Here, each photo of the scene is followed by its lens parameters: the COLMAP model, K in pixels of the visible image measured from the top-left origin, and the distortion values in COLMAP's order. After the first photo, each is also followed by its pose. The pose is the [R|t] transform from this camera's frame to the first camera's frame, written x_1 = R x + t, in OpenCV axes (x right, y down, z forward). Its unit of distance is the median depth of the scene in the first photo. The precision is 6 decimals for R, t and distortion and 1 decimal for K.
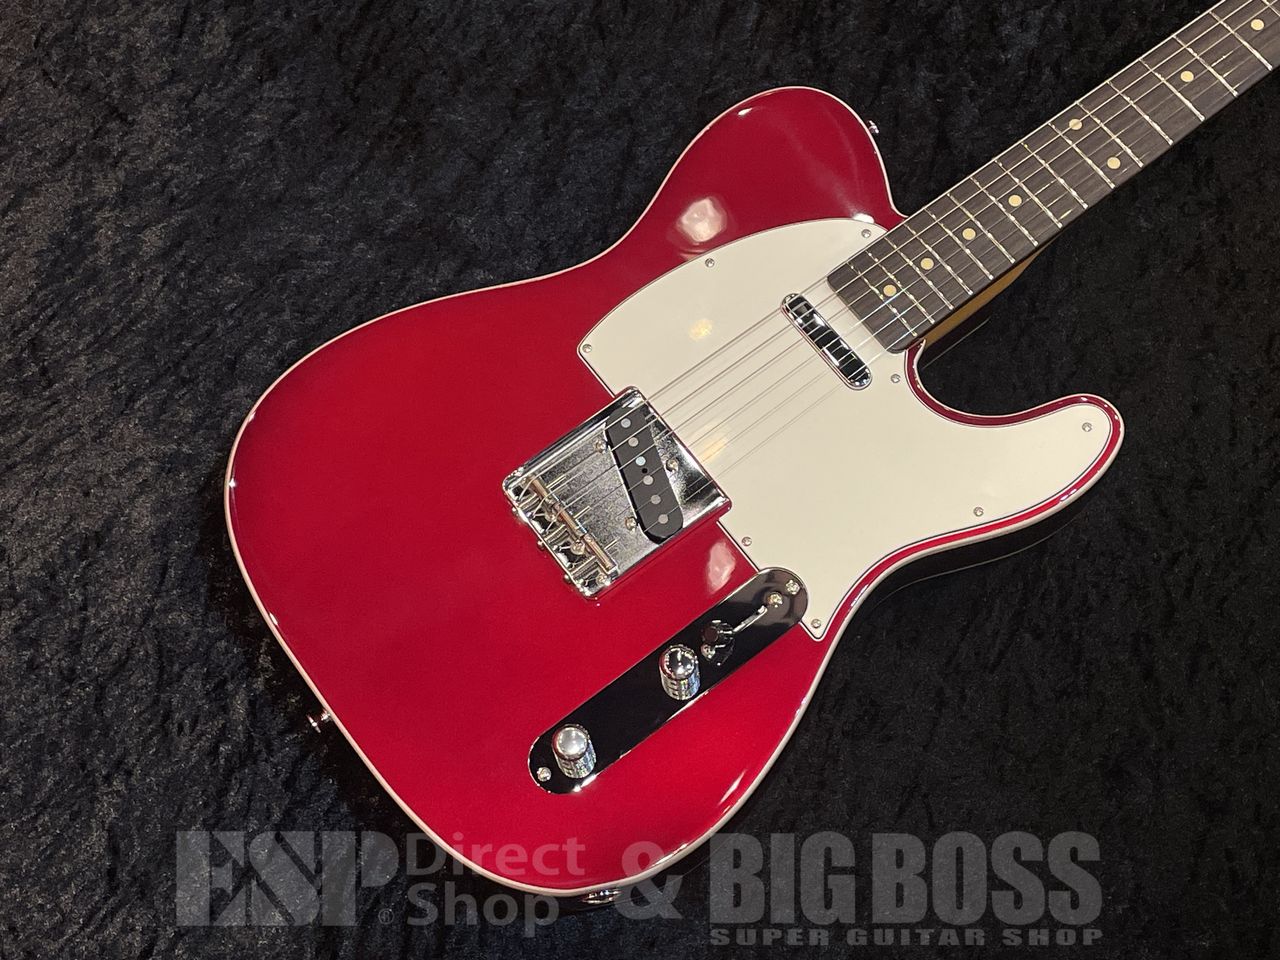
lens RADIAL K [[2020.4, 0, 622.6], [0, 2020.4, 451.1], [0, 0, 1]] dist [0.100105, 0.000000]
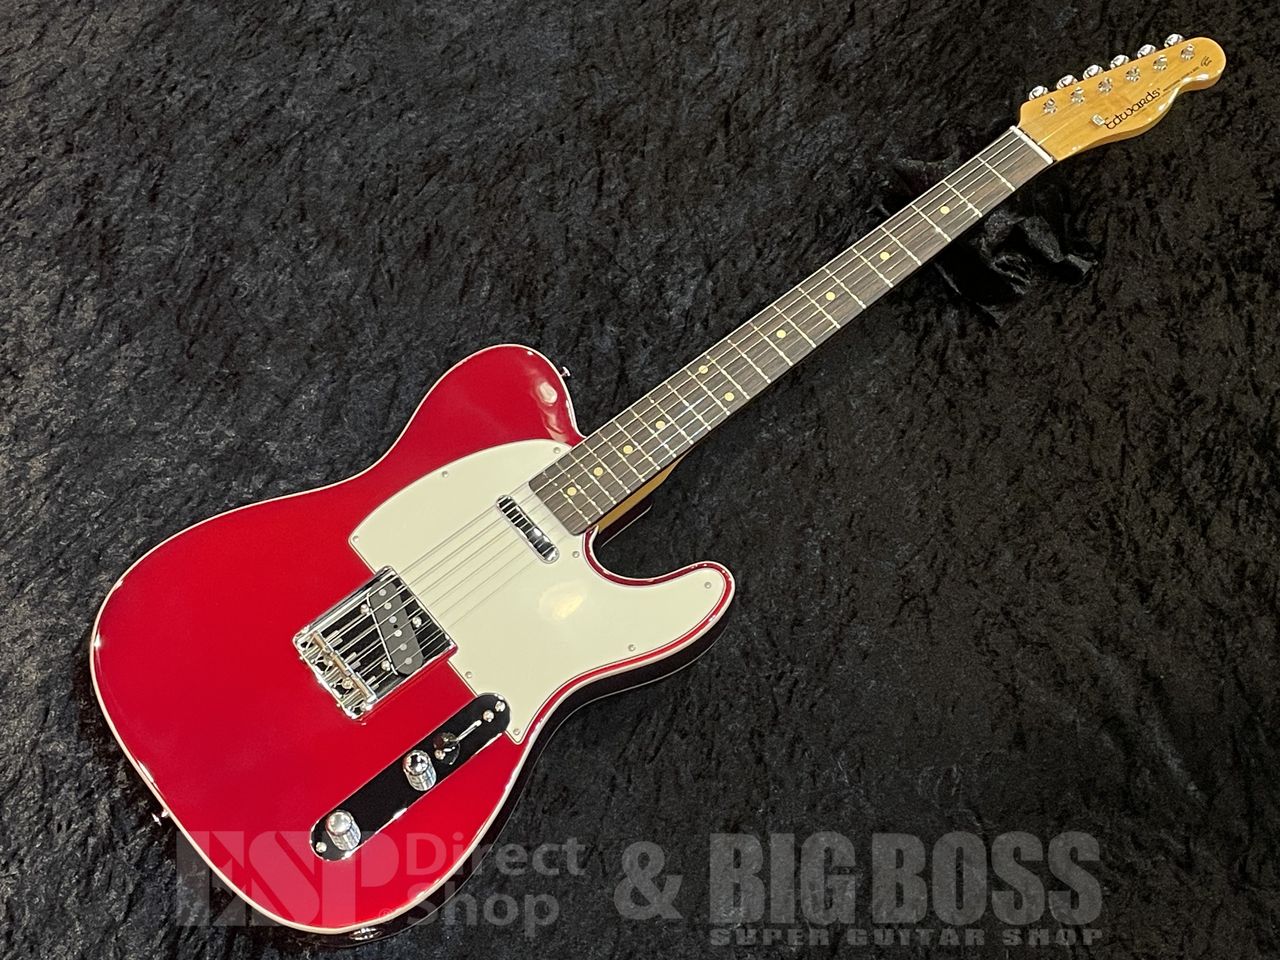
lens RADIAL K [[2020.4, 0, 633.5], [0, 2020.4, 449.9], [0, 0, 1]] dist [0.100105, 0.000000]
pose [[0.998381, -0.027790, 0.049636, 0.103418], [0.031123, 0.997221, -0.067684, -0.011603], [-0.047617, 0.069119, 0.996471, -0.391905]]
